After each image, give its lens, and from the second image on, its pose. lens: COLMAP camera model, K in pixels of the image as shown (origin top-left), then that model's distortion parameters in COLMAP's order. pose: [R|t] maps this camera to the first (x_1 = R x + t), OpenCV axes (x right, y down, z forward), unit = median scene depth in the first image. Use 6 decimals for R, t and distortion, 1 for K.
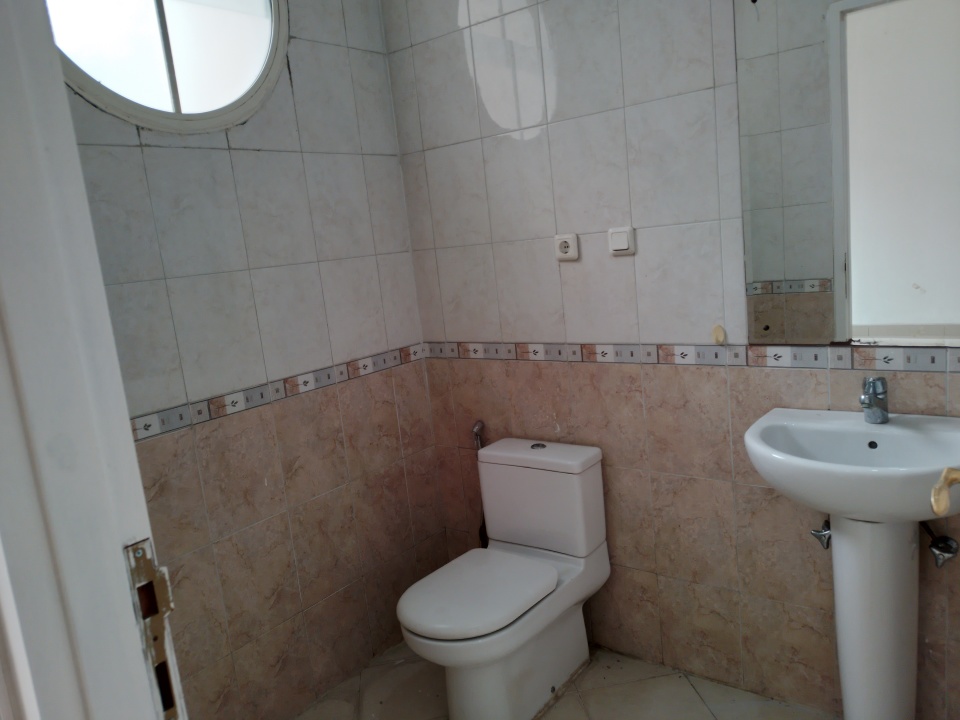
lens RADIAL K [[724.0, 0, 483.3], [0, 724.0, 361.2], [0, 0, 1]] dist [0.028548, -0.004336]
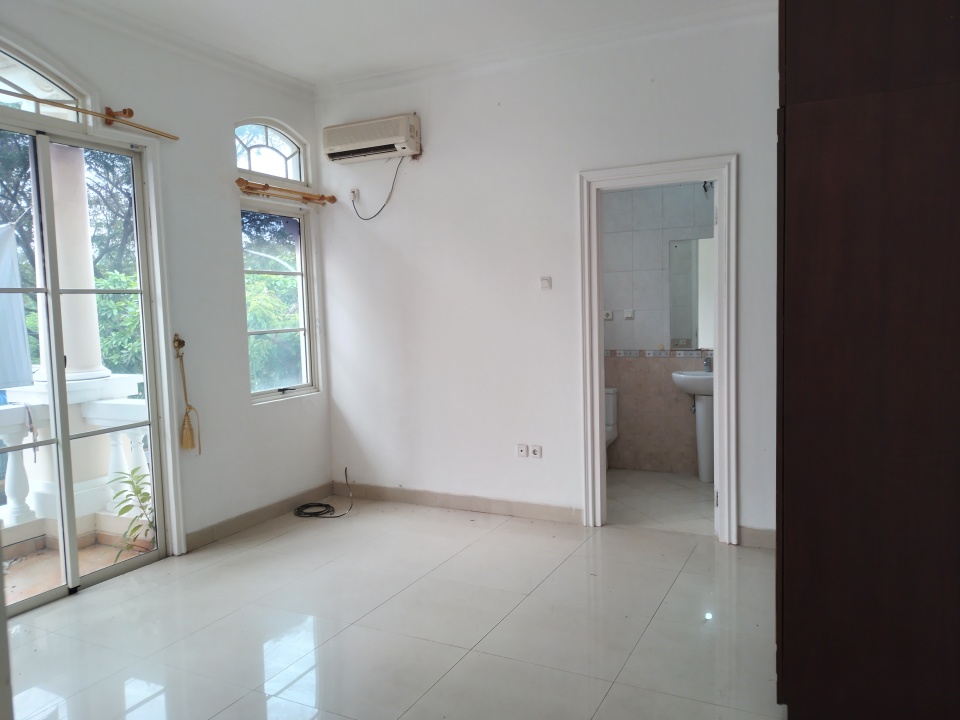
lens RADIAL K [[724.0, 0, 483.3], [0, 724.0, 361.2], [0, 0, 1]] dist [0.028548, -0.004336]
pose [[0.981130, 0.058967, 0.184136, -0.904599], [-0.040170, 0.993745, -0.104199, 0.346772], [-0.189129, 0.094836, 0.977362, -1.714460]]
